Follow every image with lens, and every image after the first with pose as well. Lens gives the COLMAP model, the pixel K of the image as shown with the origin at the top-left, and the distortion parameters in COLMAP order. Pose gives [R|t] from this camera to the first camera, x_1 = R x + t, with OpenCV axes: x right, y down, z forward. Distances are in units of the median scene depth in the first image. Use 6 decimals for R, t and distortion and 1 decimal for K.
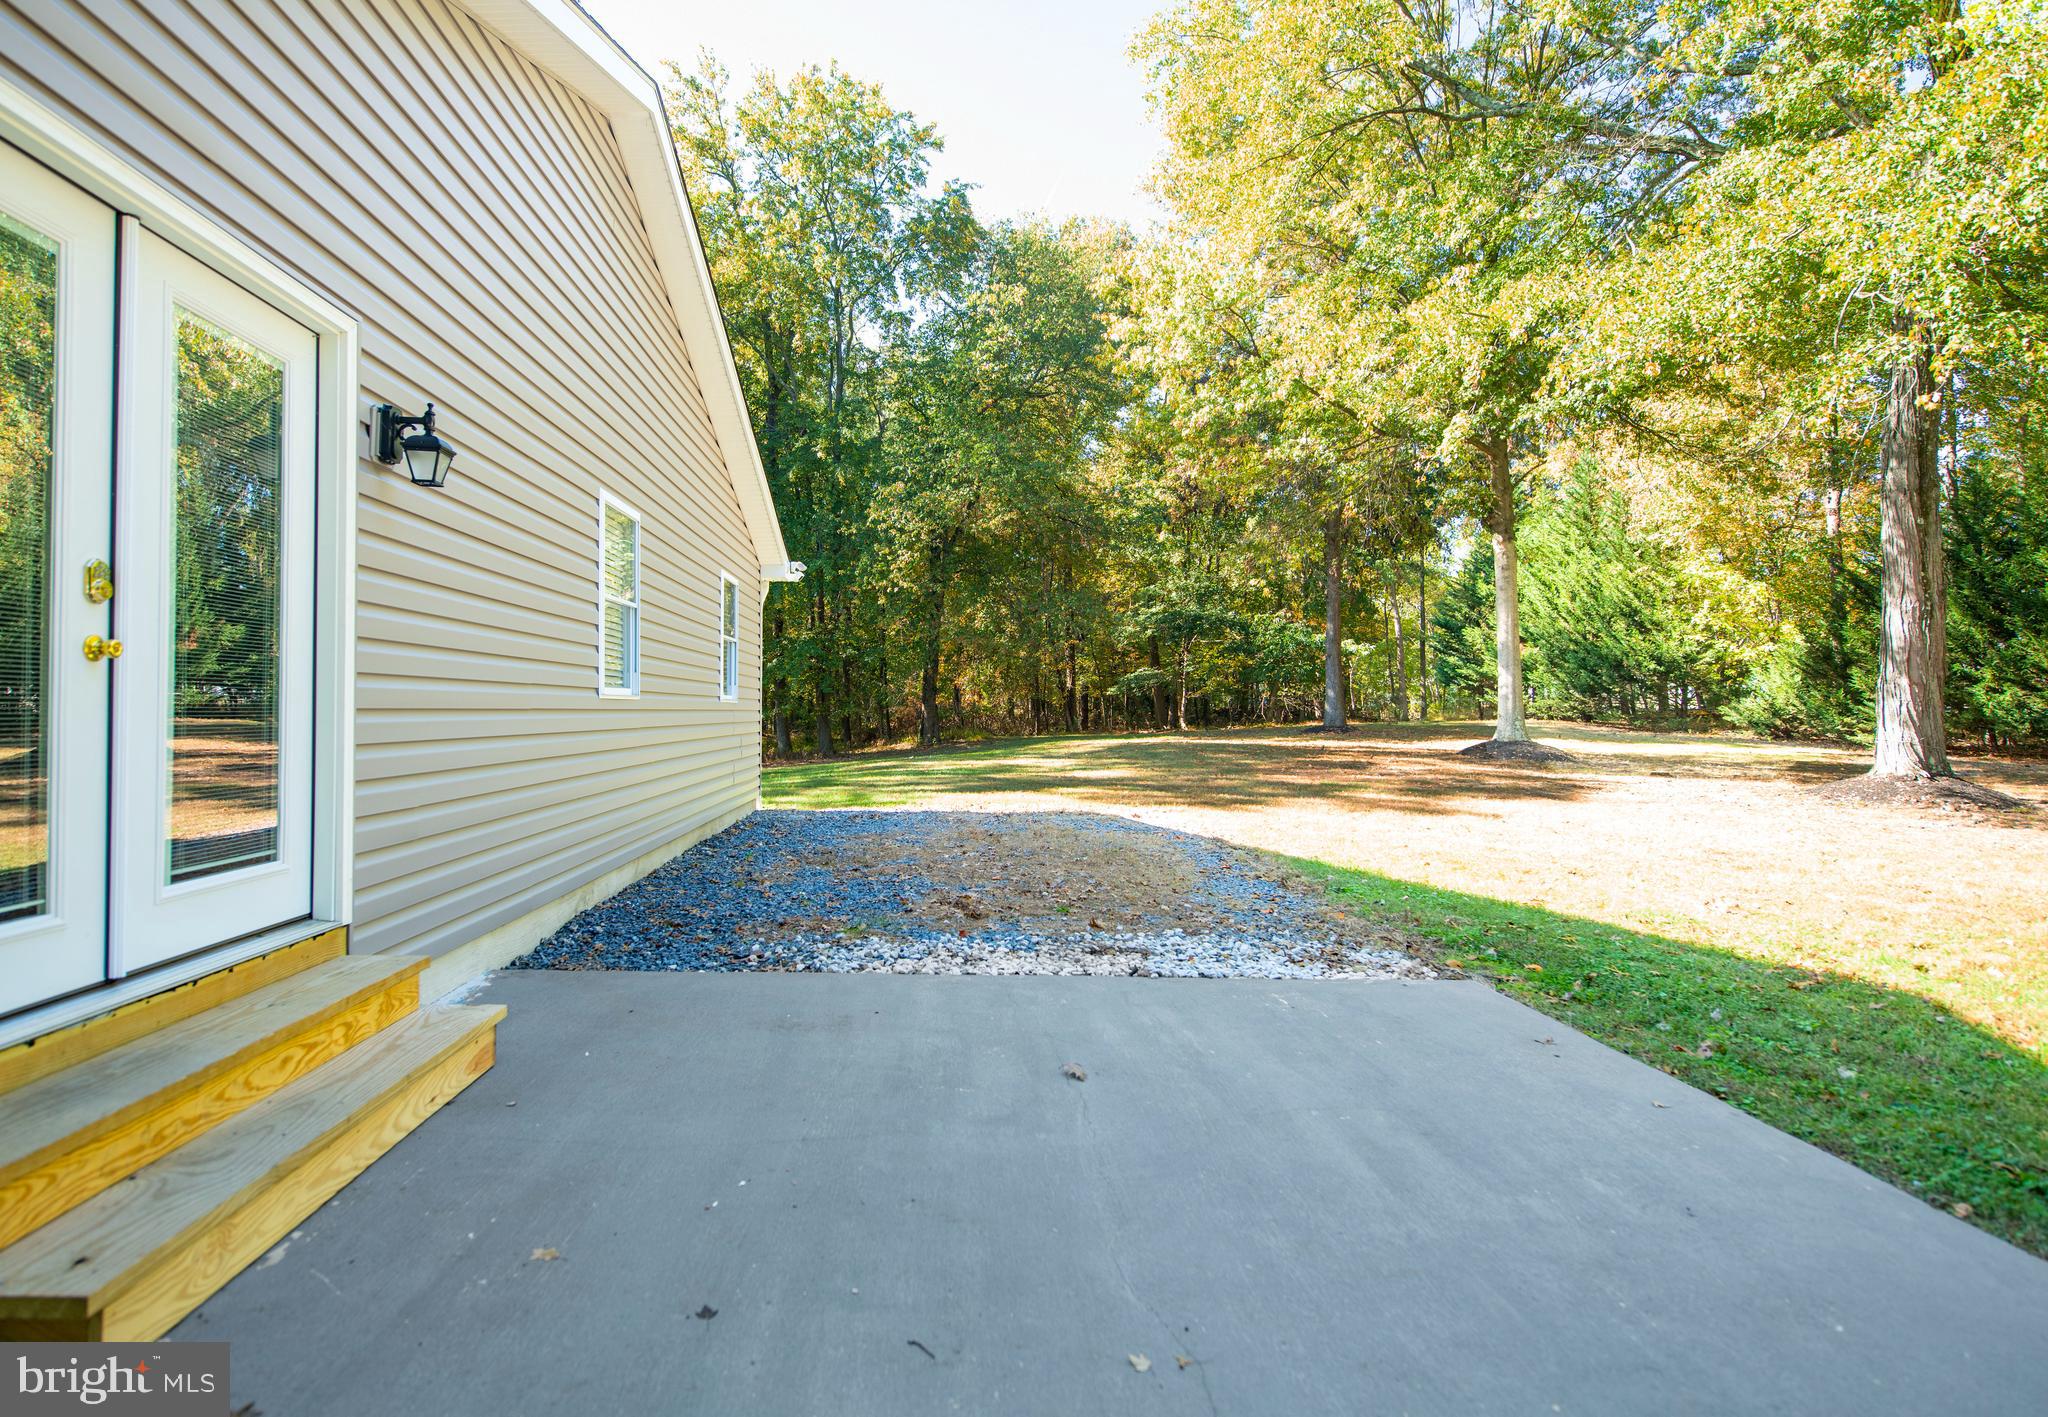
lens RADIAL K [[1079.7, 0, 987.3], [0, 1079.7, 691.2], [0, 0, 1]] dist [-0.003140, -0.000843]
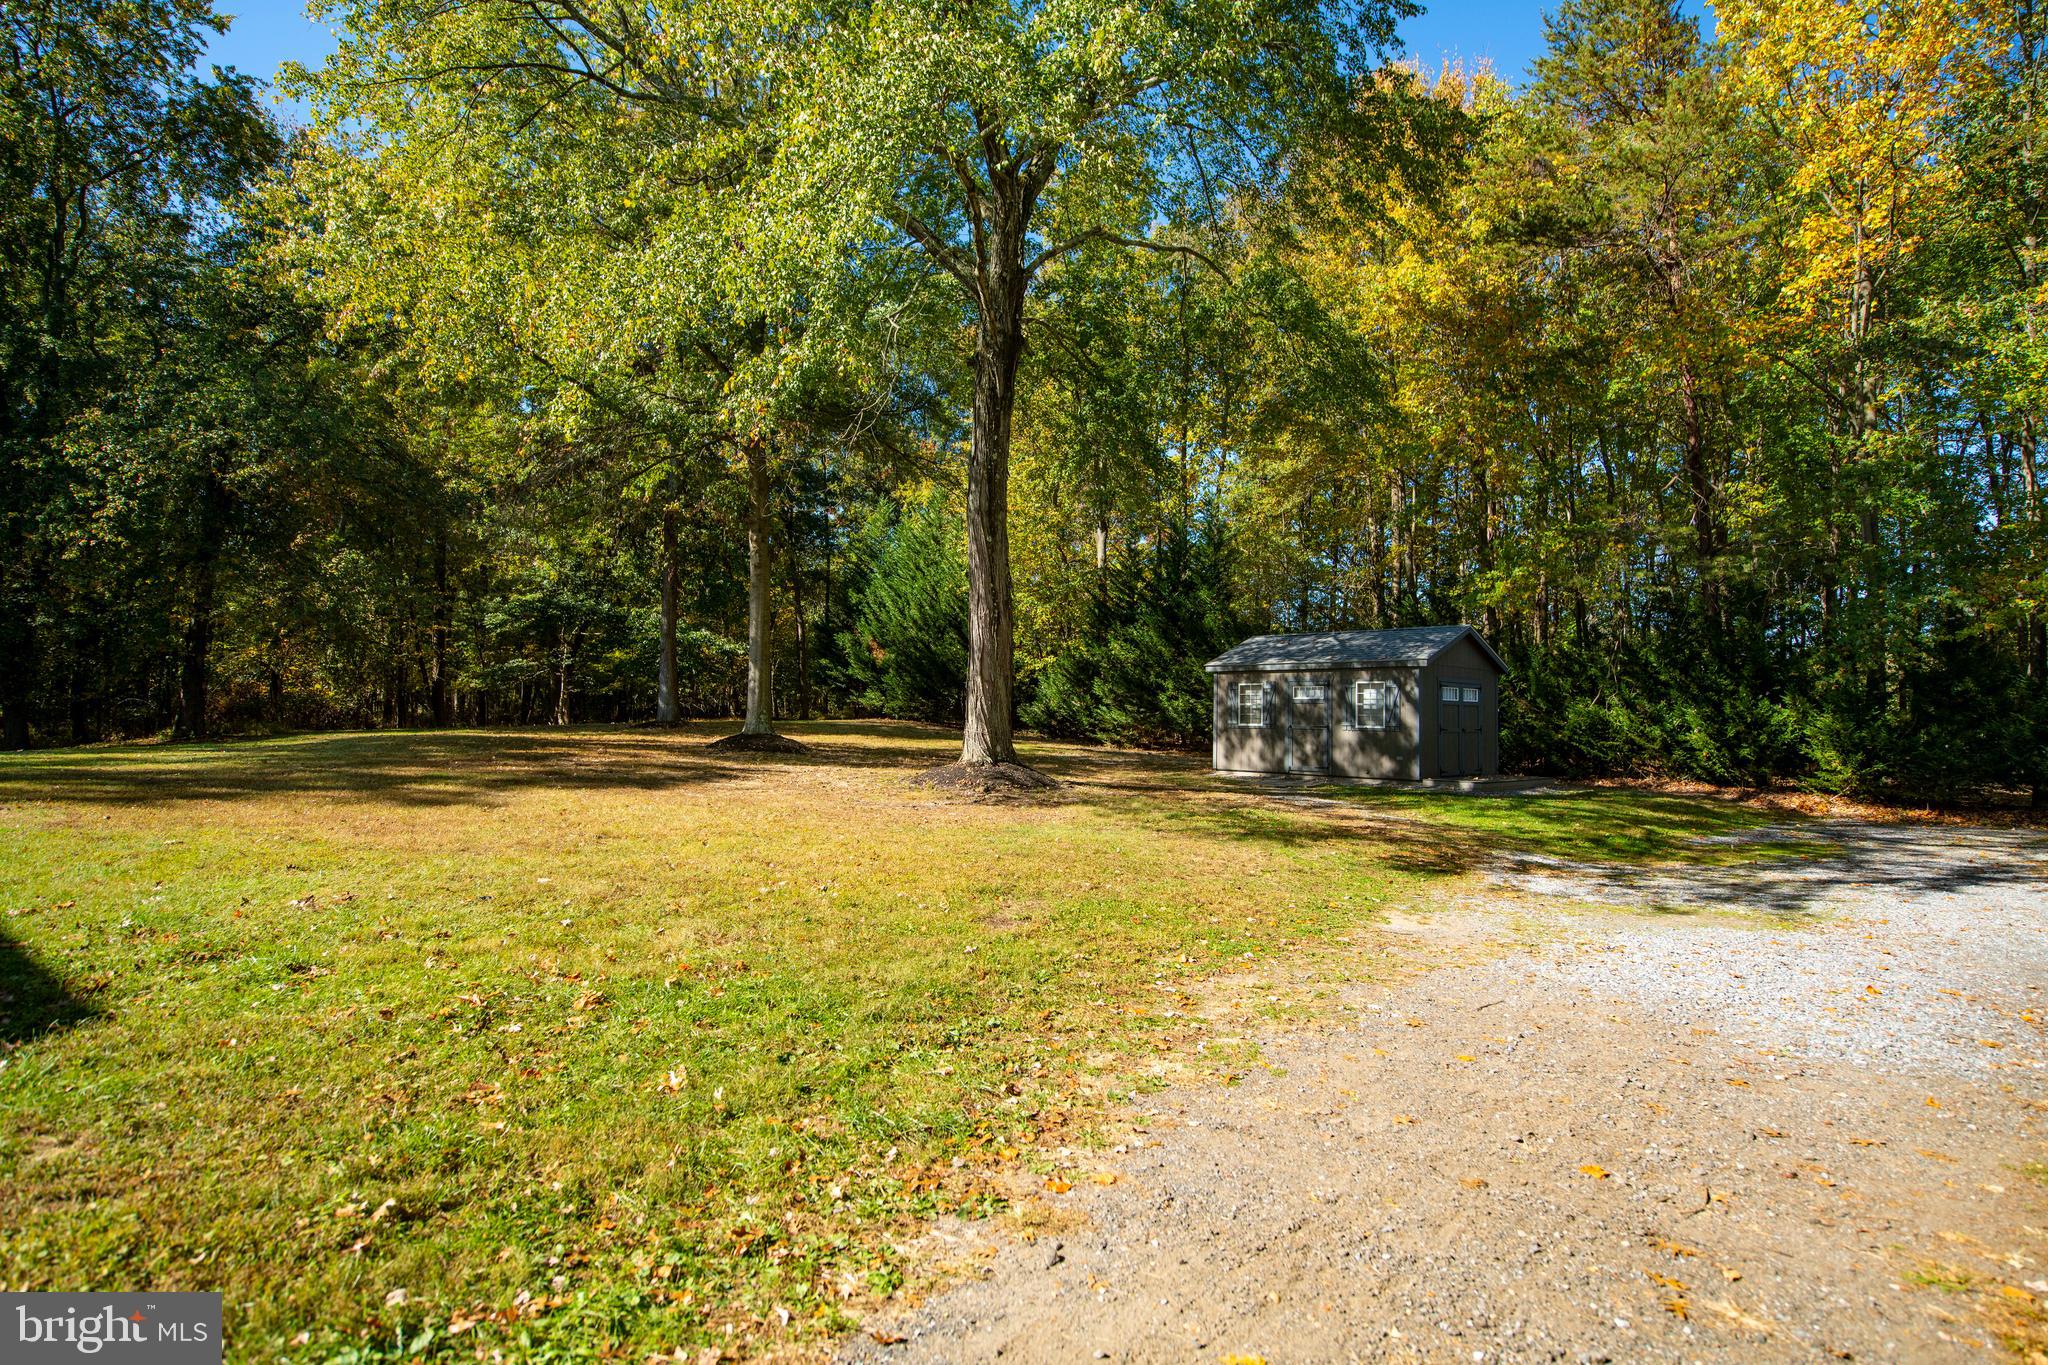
lens RADIAL K [[1037.4, 0, 1026.5], [0, 1037.4, 668.1], [0, 0, 1]] dist [-0.004524, -0.000415]
pose [[0.886115, 0.036854, 0.461997, 0.172812], [-0.024909, 0.999180, -0.031930, 0.005836], [-0.462795, 0.016786, 0.886306, 0.002940]]
